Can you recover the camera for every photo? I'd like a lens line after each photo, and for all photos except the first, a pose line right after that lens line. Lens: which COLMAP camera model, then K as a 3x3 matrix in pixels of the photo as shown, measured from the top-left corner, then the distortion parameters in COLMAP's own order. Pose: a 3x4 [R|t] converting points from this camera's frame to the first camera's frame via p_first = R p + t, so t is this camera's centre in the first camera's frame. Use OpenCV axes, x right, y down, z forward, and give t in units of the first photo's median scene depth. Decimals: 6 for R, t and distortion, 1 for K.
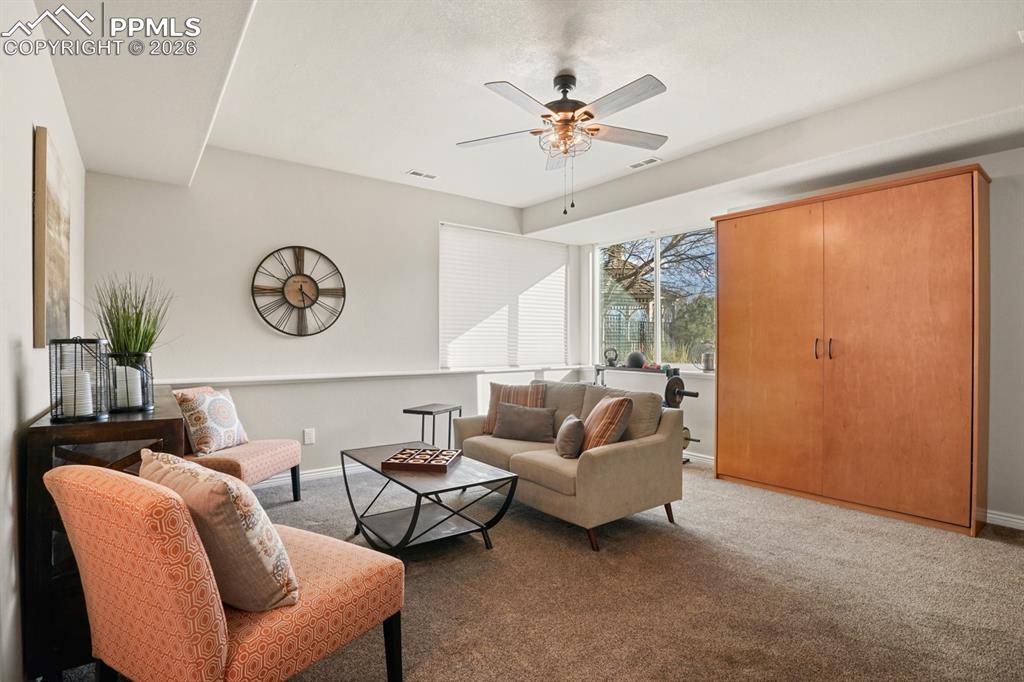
lens RADIAL K [[497.8, 0, 512.0], [0, 497.8, 341.0], [0, 0, 1]] dist [-0.046629, 0.011267]
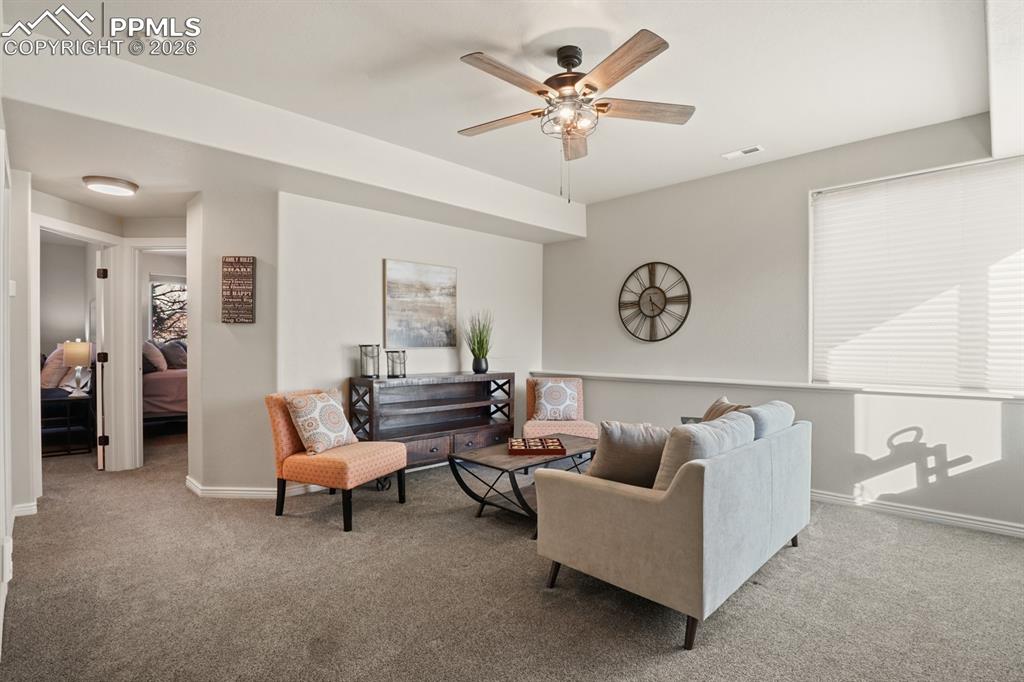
lens RADIAL K [[497.8, 0, 512.0], [0, 497.8, 341.0], [0, 0, 1]] dist [-0.046629, 0.011267]
pose [[0.135752, -0.011923, -0.990671, 0.655246], [-0.002782, 0.999919, -0.012416, 0.004056], [0.990739, 0.004441, 0.135708, 0.525447]]
